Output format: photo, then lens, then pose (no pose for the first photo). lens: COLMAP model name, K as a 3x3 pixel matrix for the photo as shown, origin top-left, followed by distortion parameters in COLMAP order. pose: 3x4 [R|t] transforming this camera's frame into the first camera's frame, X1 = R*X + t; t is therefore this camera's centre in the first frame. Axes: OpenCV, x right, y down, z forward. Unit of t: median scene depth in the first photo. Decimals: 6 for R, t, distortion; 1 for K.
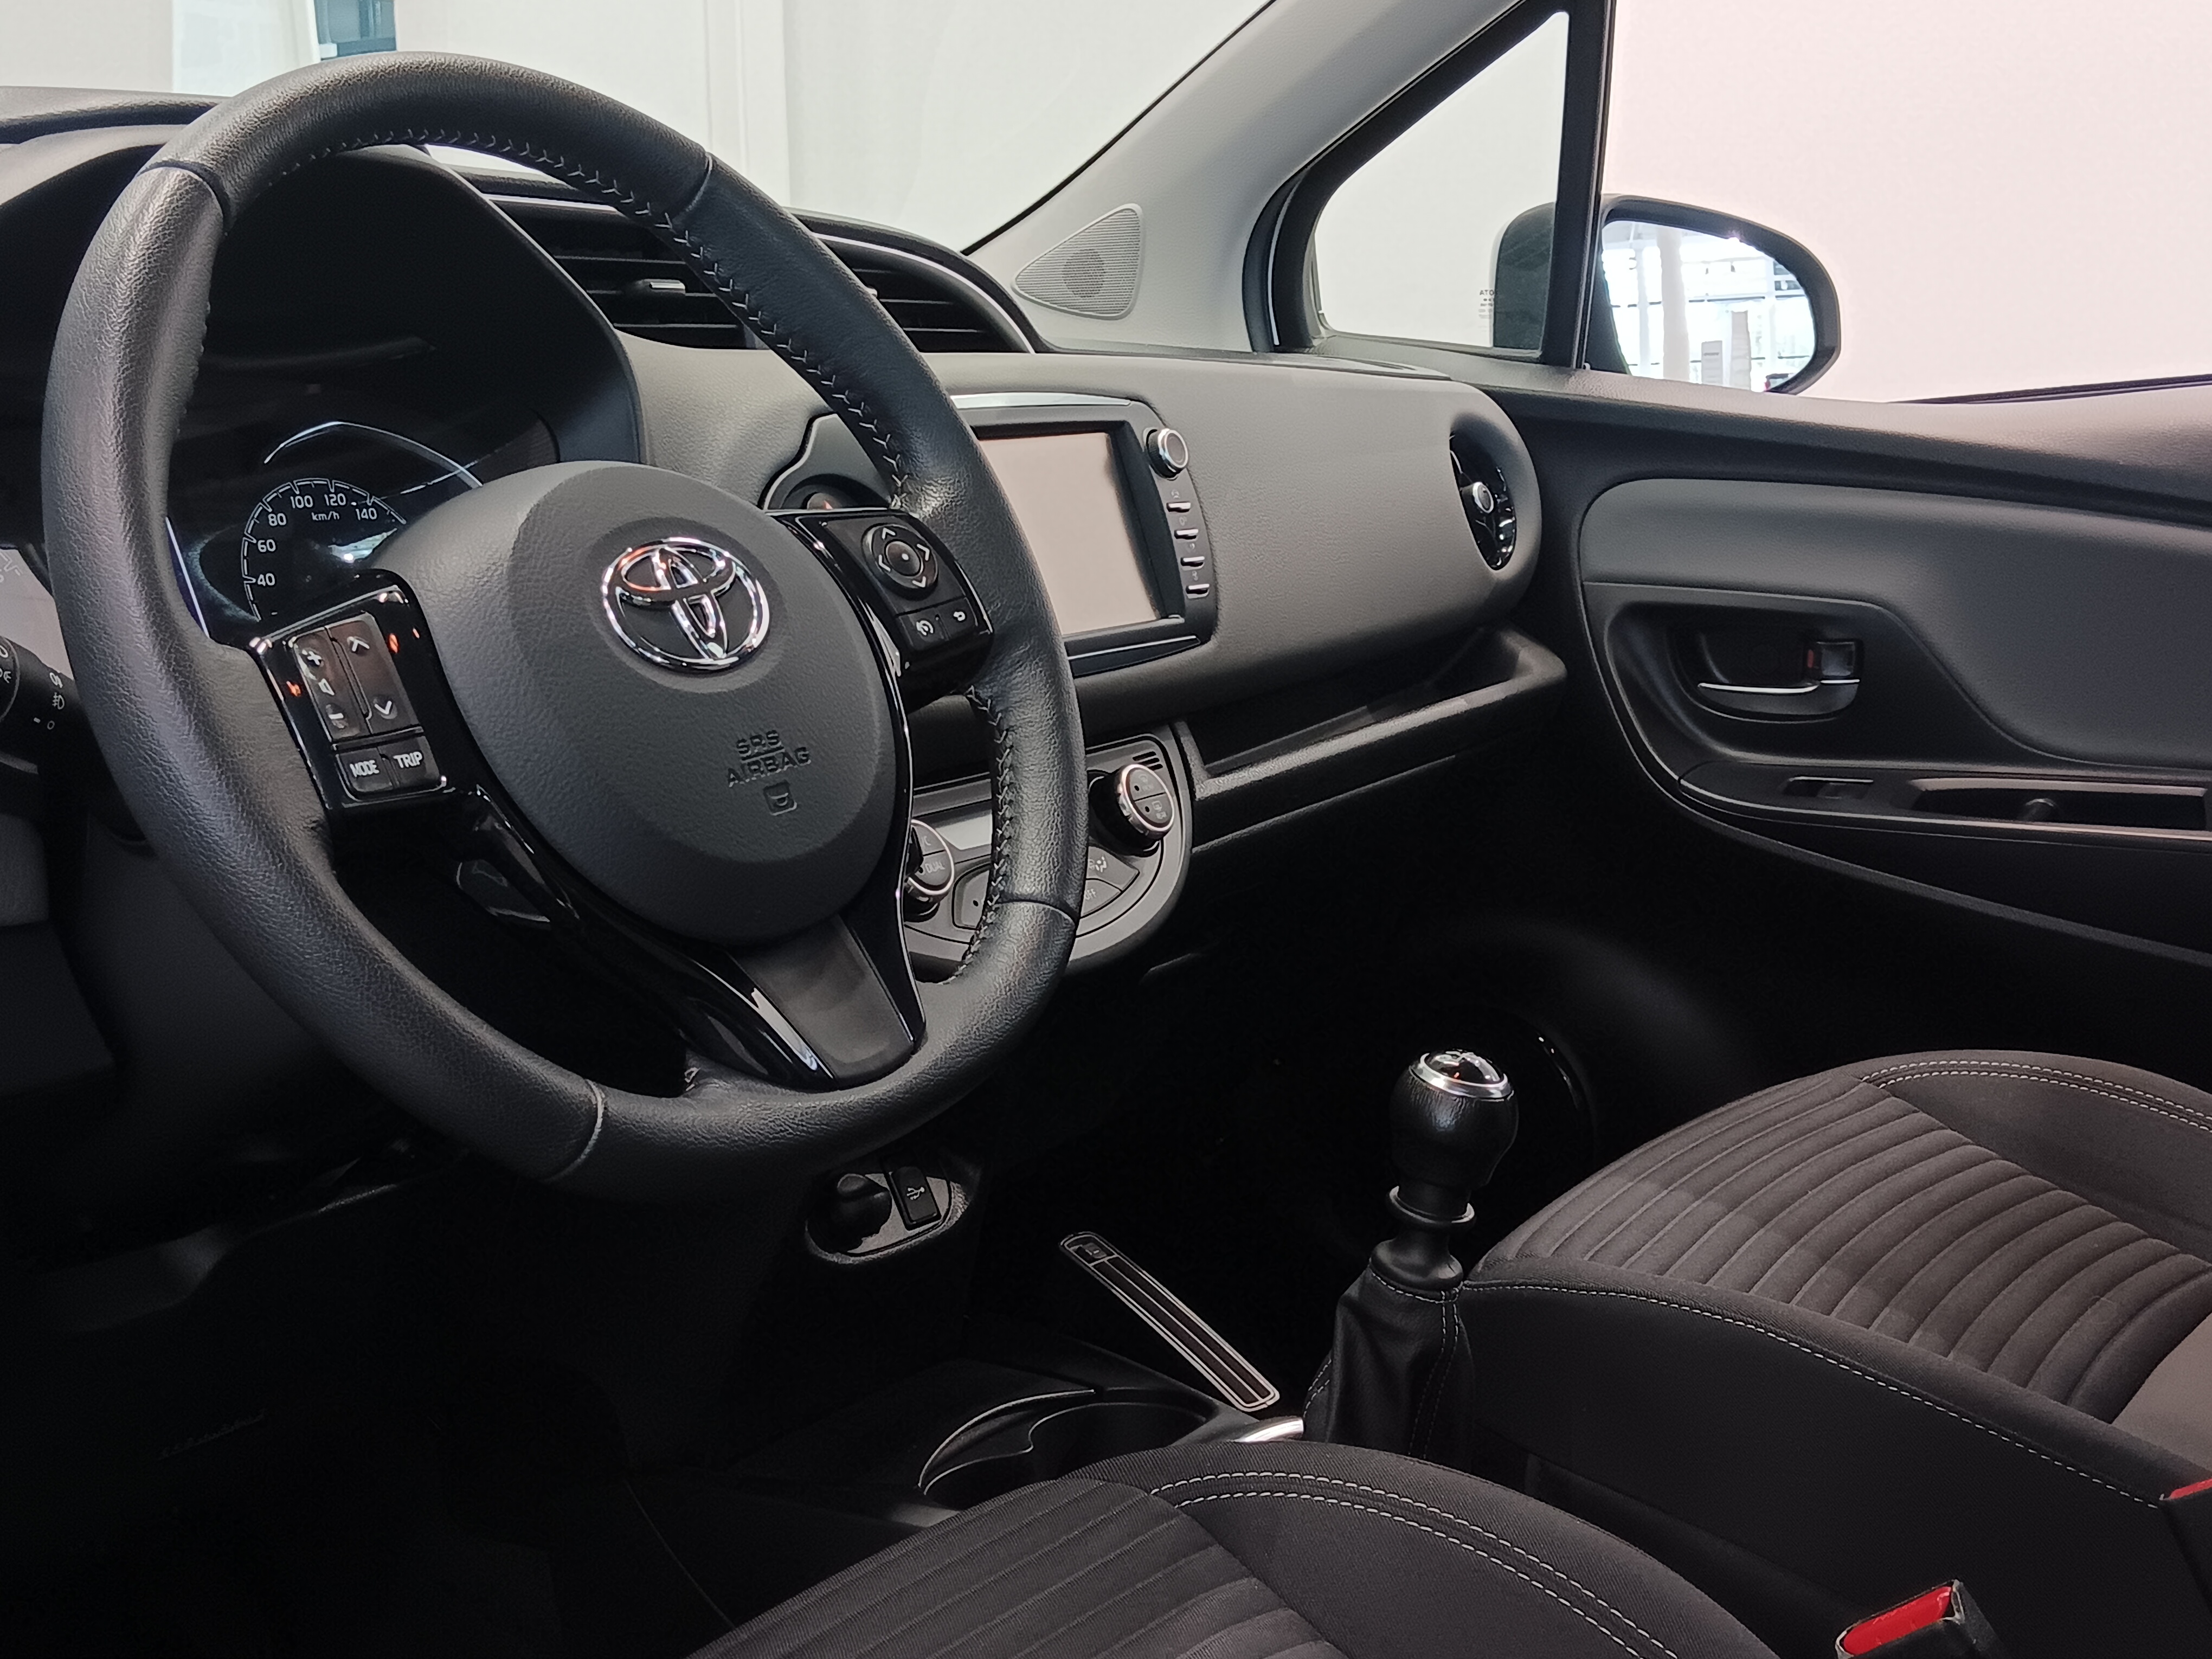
lens RADIAL K [[2827.4, 0, 1159.4], [0, 2827.4, 832.3], [0, 0, 1]] dist [0.099664, -0.068135]
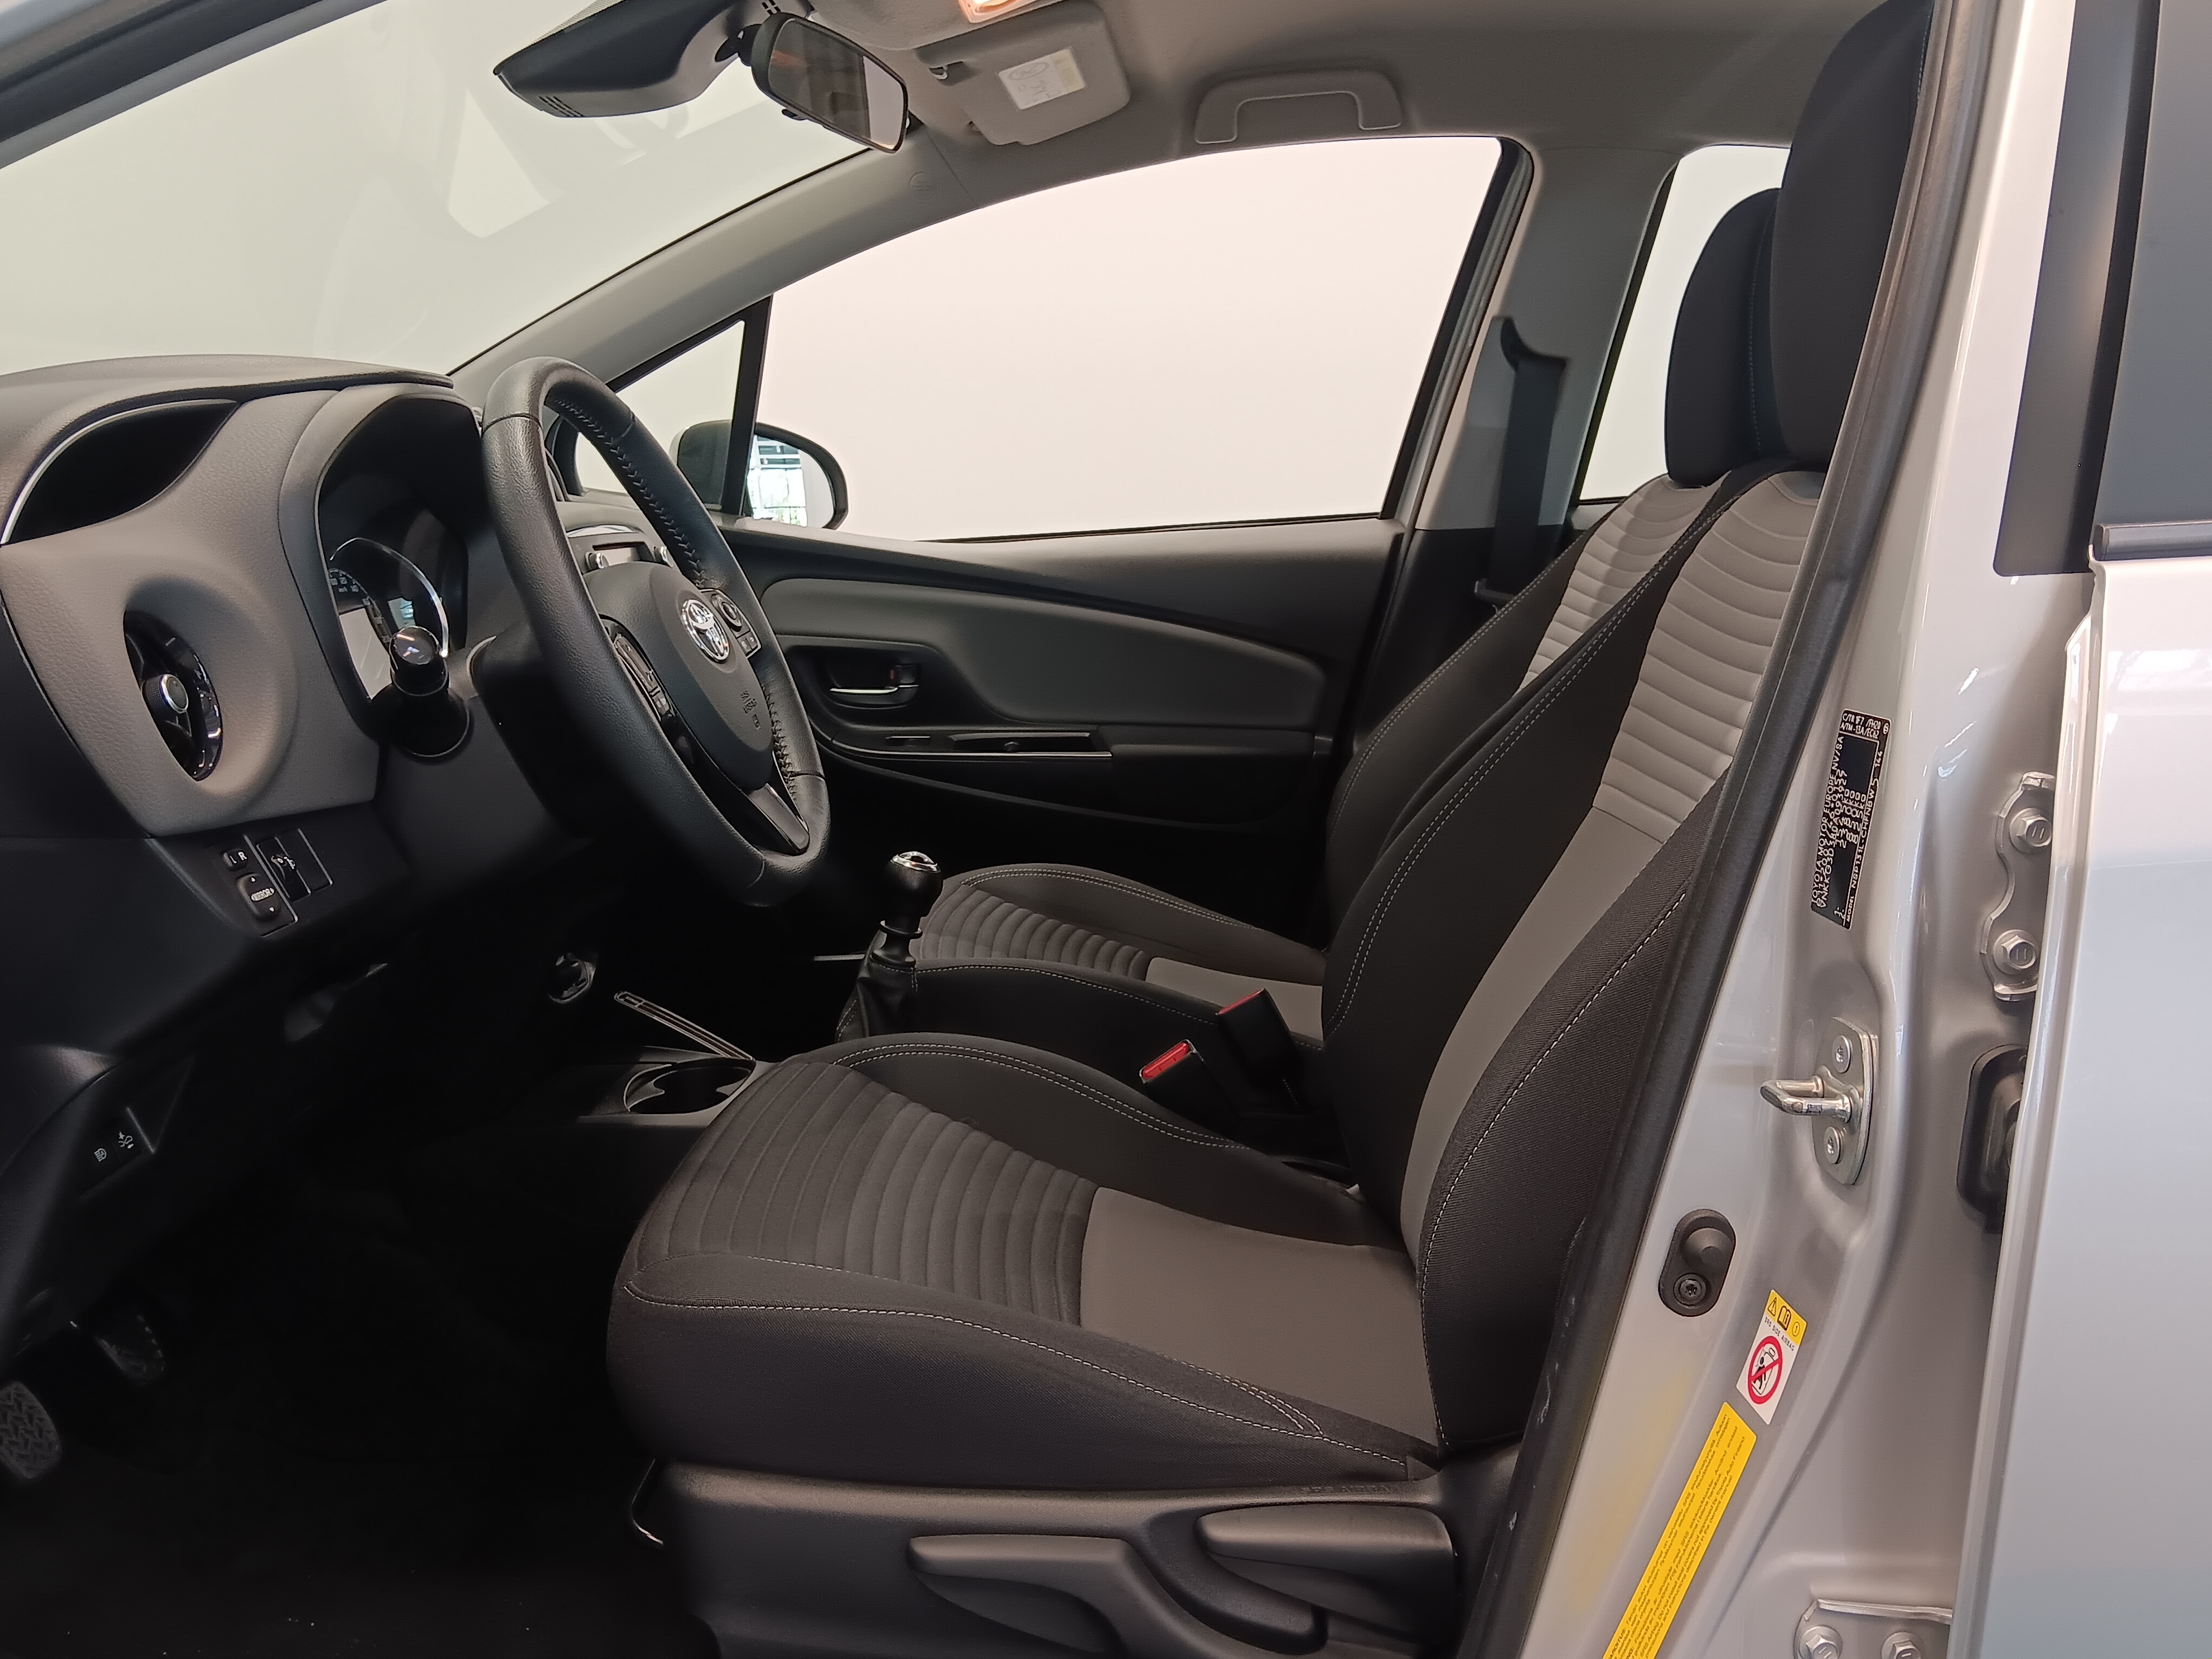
lens RADIAL K [[2827.4, 0, 1159.4], [0, 2827.4, 832.3], [0, 0, 1]] dist [0.099664, -0.068135]
pose [[0.763791, -0.044987, 0.643893, -0.885795], [0.069340, 0.997514, -0.012558, 0.083249], [-0.641728, 0.054239, 0.765012, -0.575110]]
